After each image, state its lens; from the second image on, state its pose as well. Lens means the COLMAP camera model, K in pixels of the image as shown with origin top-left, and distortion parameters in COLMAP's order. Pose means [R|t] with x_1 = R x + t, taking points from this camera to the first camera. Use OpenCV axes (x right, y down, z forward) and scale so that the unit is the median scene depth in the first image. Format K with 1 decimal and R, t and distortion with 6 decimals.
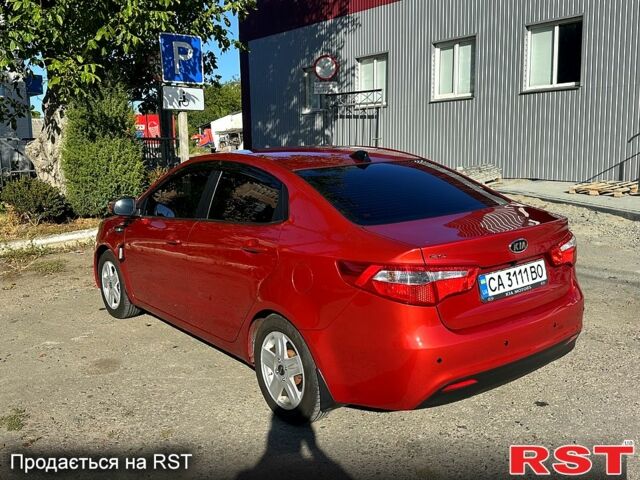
lens RADIAL K [[573.2, 0, 320.0], [0, 573.2, 240.0], [0, 0, 1]] dist [0.019504, 0.000179]
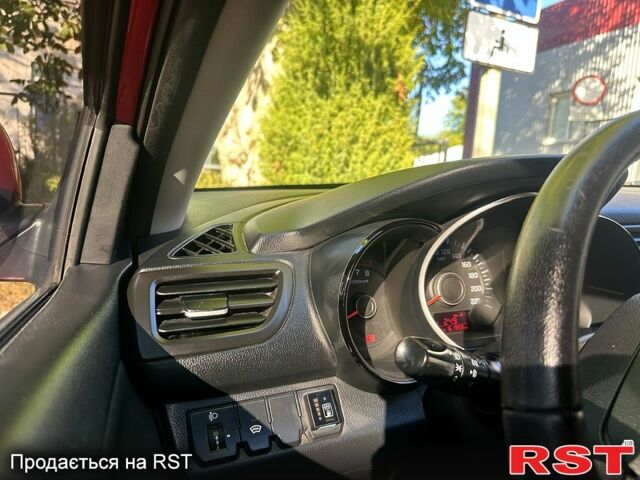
lens RADIAL K [[573.2, 0, 320.0], [0, 573.2, 240.0], [0, 0, 1]] dist [0.019504, 0.000179]
pose [[0.930248, 0.106843, -0.351033, -0.189169], [-0.125730, 0.991568, -0.031386, -0.038187], [0.344719, 0.073332, 0.935837, 0.485439]]
